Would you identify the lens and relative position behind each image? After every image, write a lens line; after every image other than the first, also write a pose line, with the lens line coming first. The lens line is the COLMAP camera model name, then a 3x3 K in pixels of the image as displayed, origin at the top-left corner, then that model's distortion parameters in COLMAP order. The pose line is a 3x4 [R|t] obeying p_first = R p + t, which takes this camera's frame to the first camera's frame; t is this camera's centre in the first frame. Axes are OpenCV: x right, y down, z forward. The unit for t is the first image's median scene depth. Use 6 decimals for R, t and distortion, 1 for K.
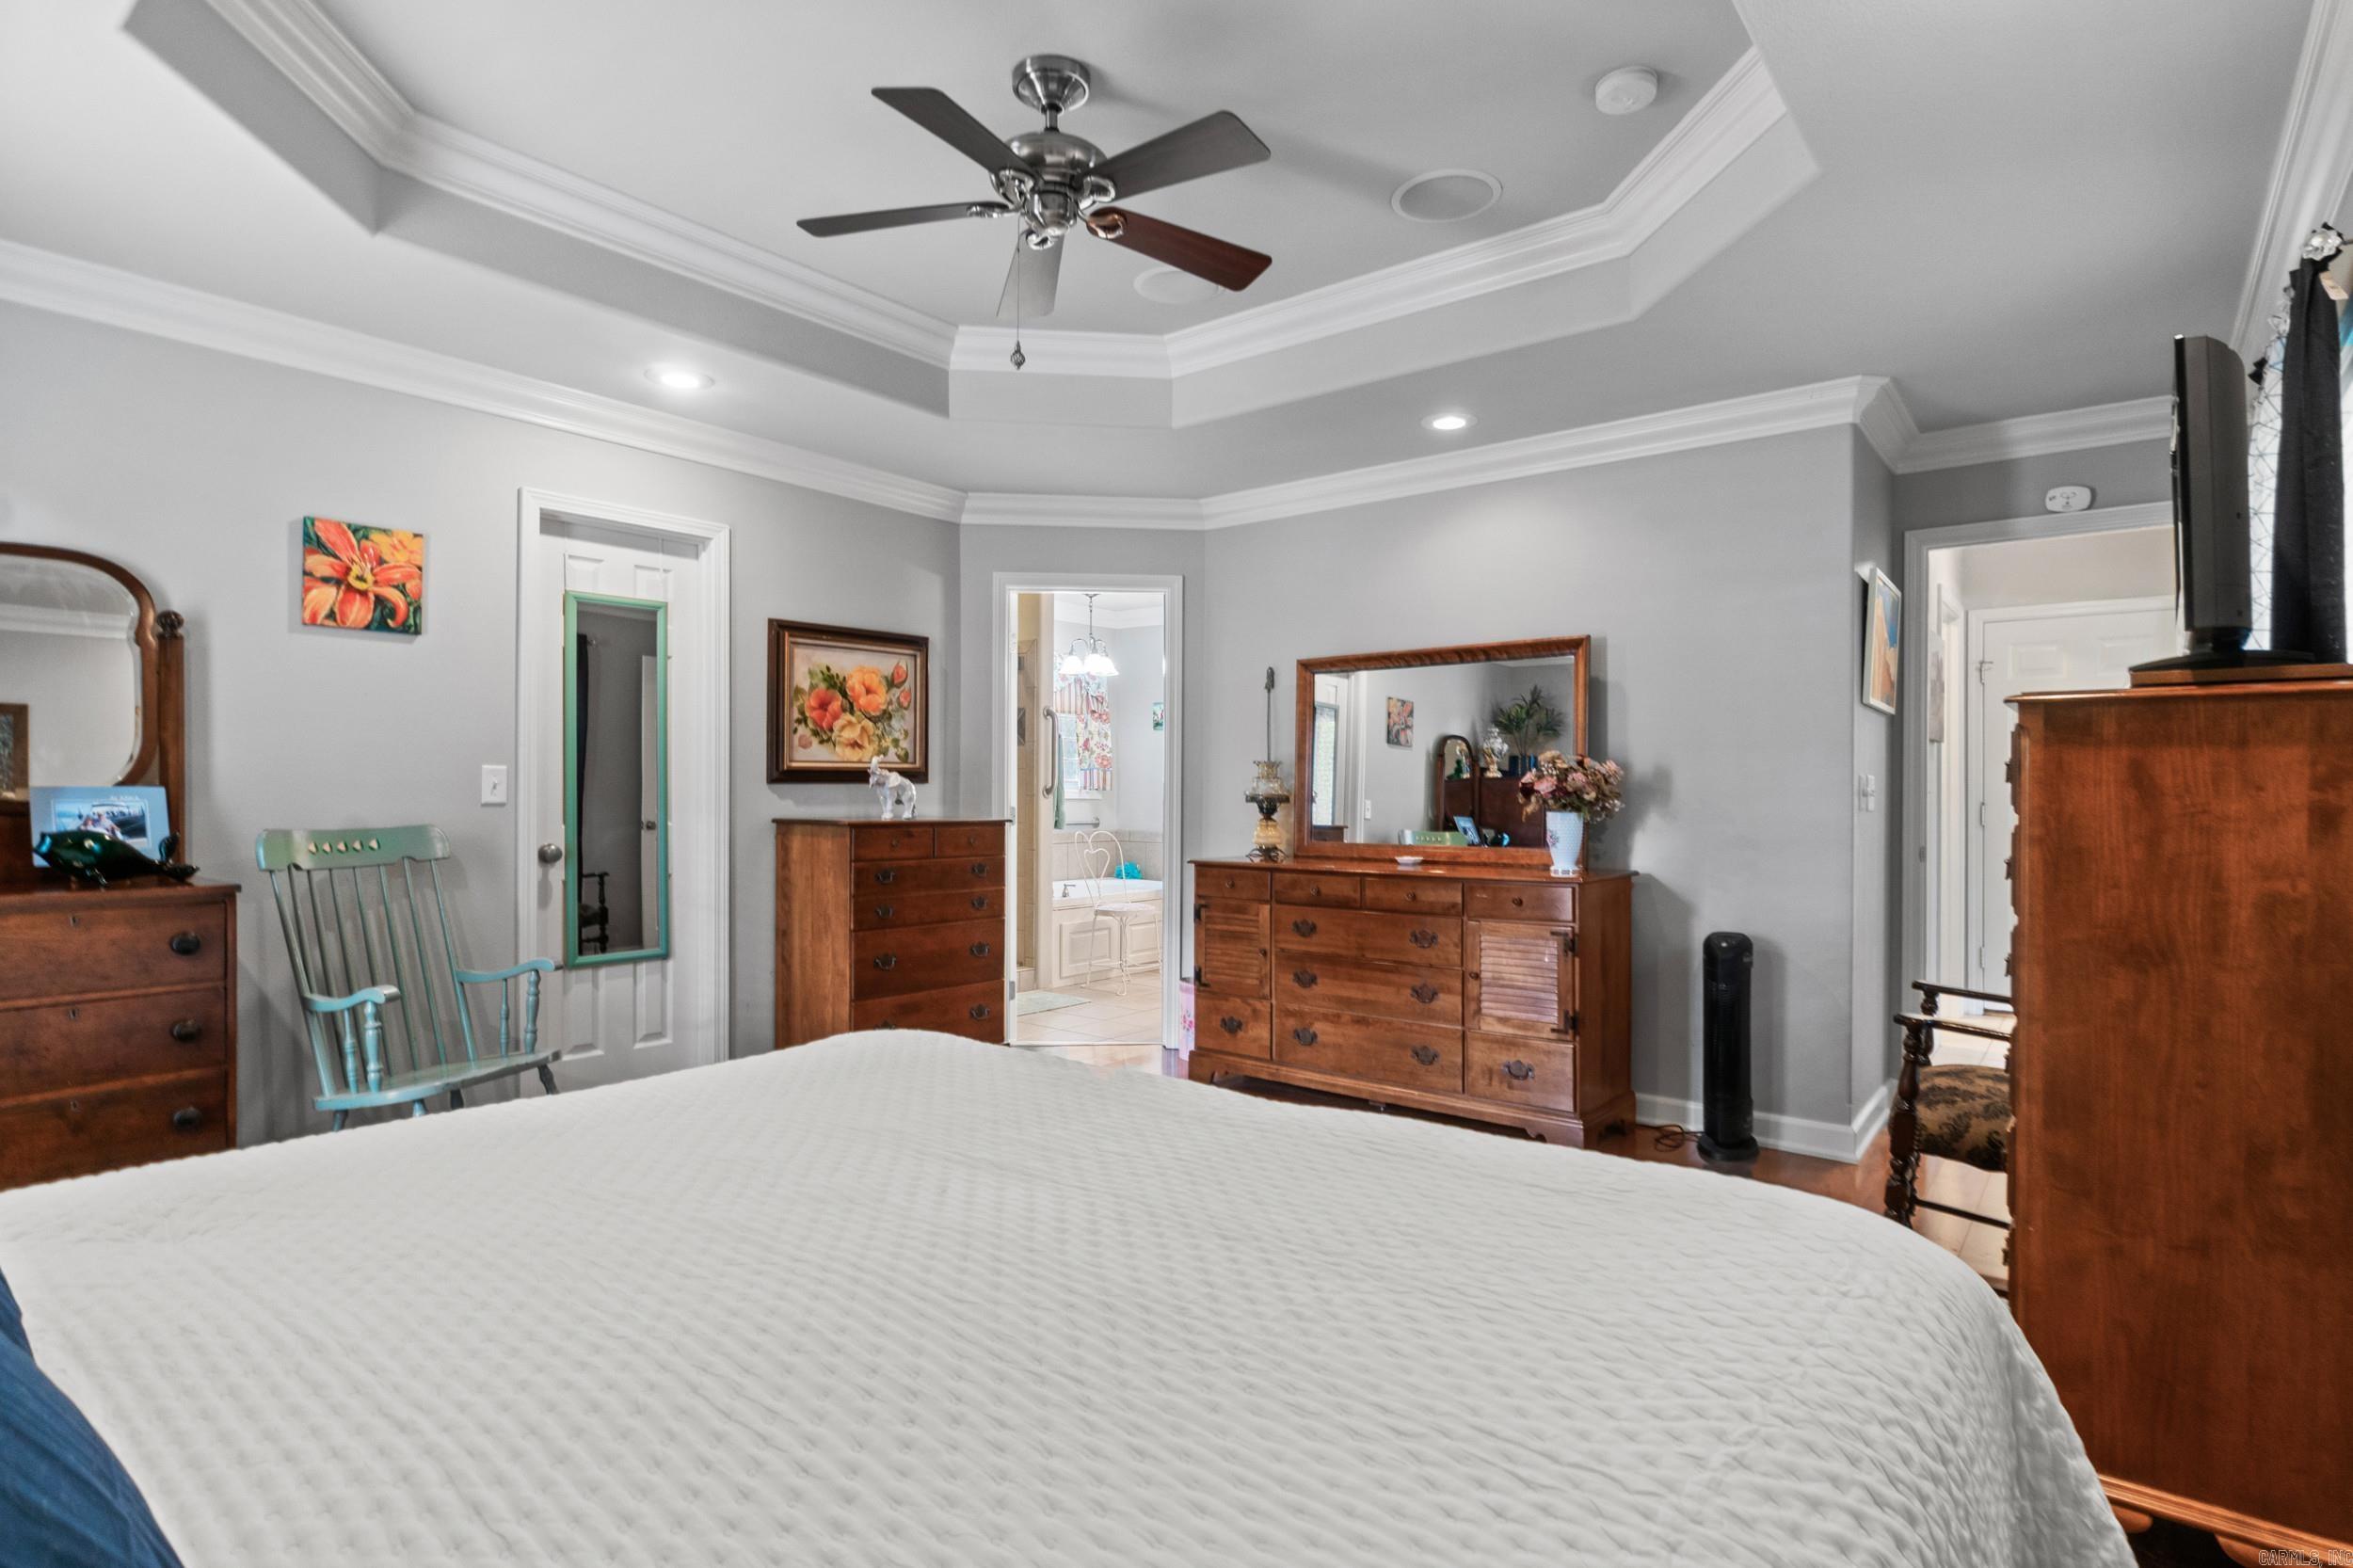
lens RADIAL K [[1189.4, 0, 1171.9], [0, 1189.4, 789.5], [0, 0, 1]] dist [-0.006202, 0.000047]
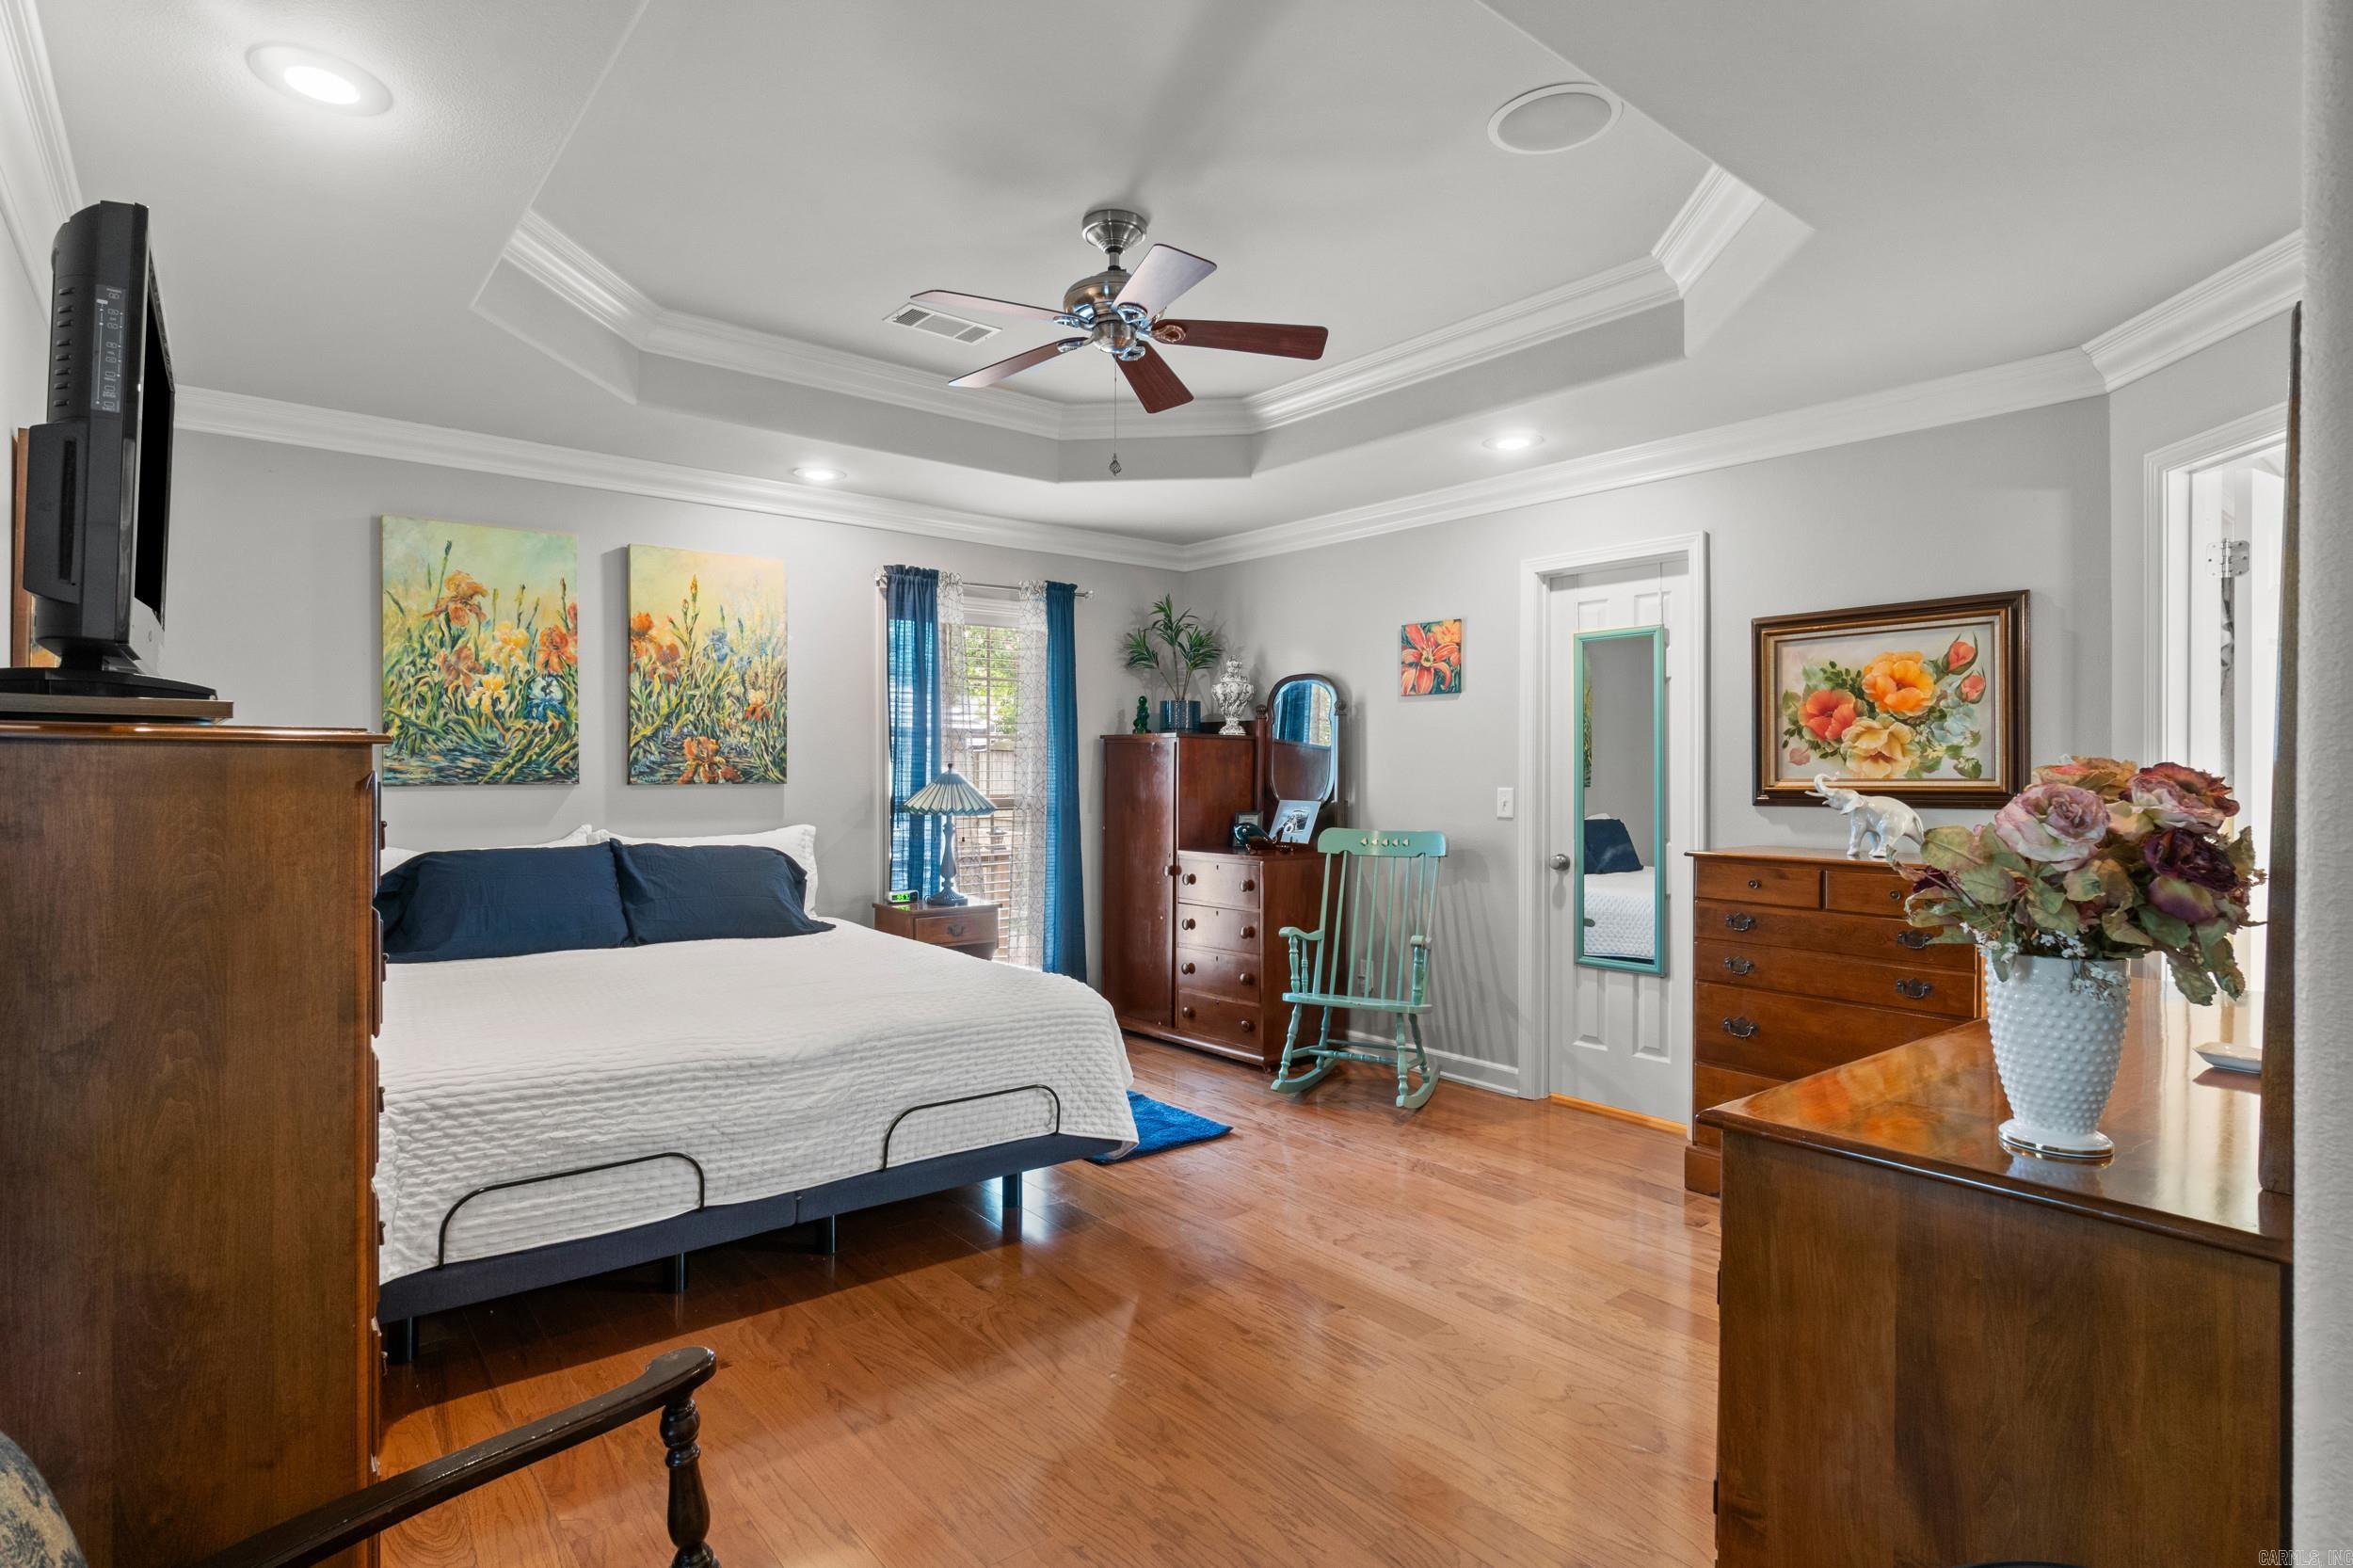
lens RADIAL K [[1189.4, 0, 1171.6], [0, 1189.4, 771.3], [0, 0, 1]] dist [-0.006202, 0.000047]
pose [[-0.212105, -0.008558, -0.977209, 0.599571], [-0.005898, 0.999955, -0.007477, -0.021016], [0.977229, 0.004178, -0.212146, 0.745695]]
